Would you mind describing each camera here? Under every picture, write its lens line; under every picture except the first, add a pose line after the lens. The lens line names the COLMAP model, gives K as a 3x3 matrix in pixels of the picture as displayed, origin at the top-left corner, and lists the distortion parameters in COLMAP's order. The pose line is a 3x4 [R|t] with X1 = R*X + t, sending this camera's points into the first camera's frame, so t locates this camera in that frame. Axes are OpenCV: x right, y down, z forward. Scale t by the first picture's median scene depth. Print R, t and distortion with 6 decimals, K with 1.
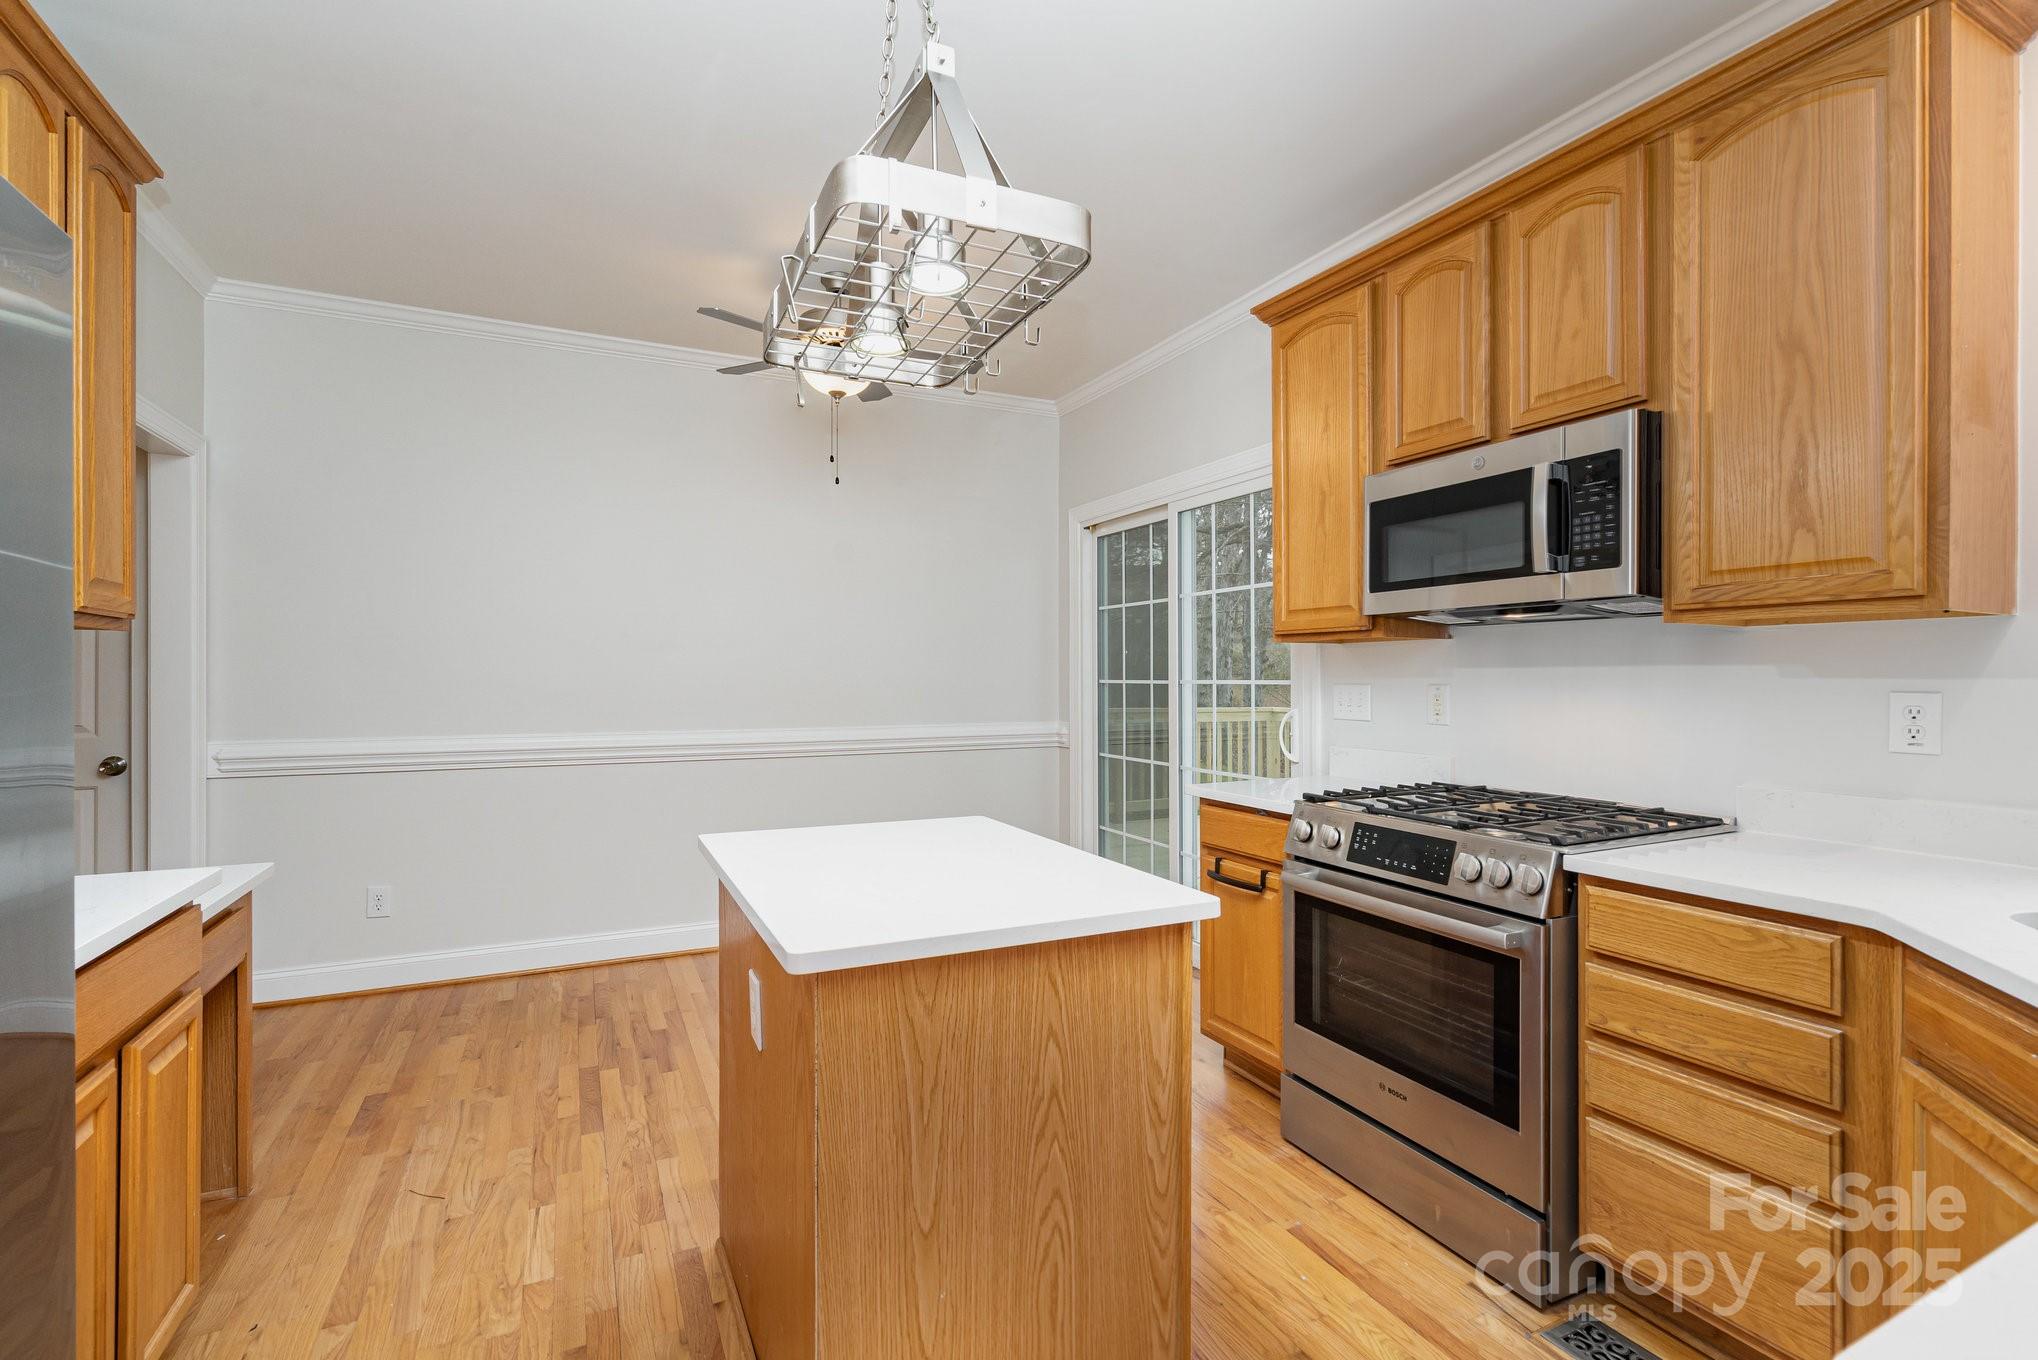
lens RADIAL K [[926.3, 0, 1024.8], [0, 926.3, 679.5], [0, 0, 1]] dist [-0.004714, 0.001418]
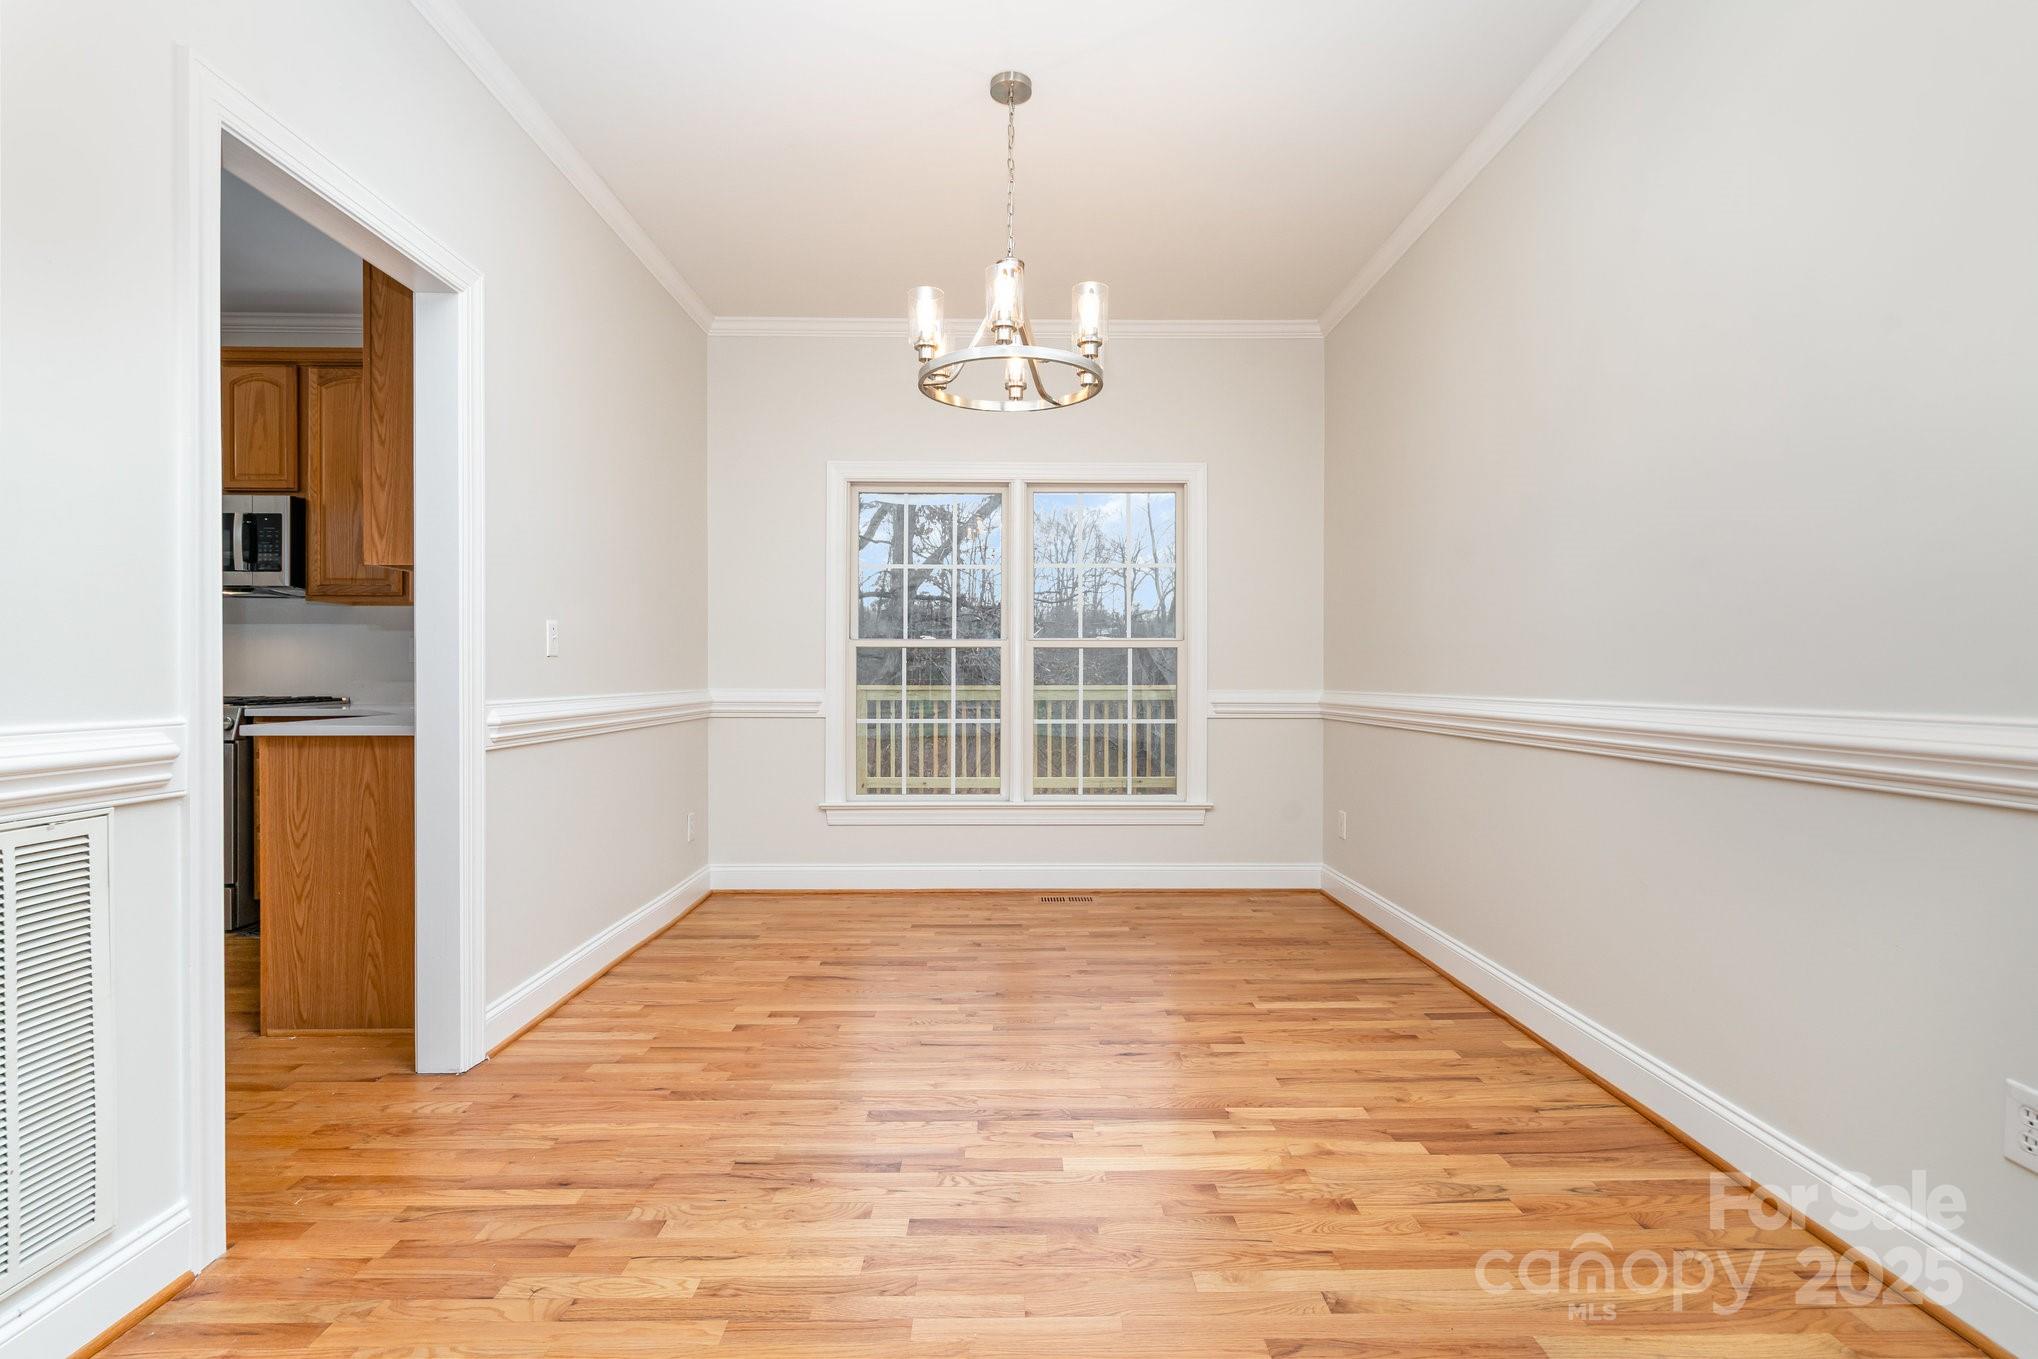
lens RADIAL K [[926.3, 0, 1021.4], [0, 926.3, 681.4], [0, 0, 1]] dist [-0.004714, 0.001418]
pose [[0.434258, -0.001868, 0.900787, -0.473343], [-0.003707, 0.999986, 0.003860, 0.104167], [-0.900781, -0.005016, 0.434245, -1.335233]]
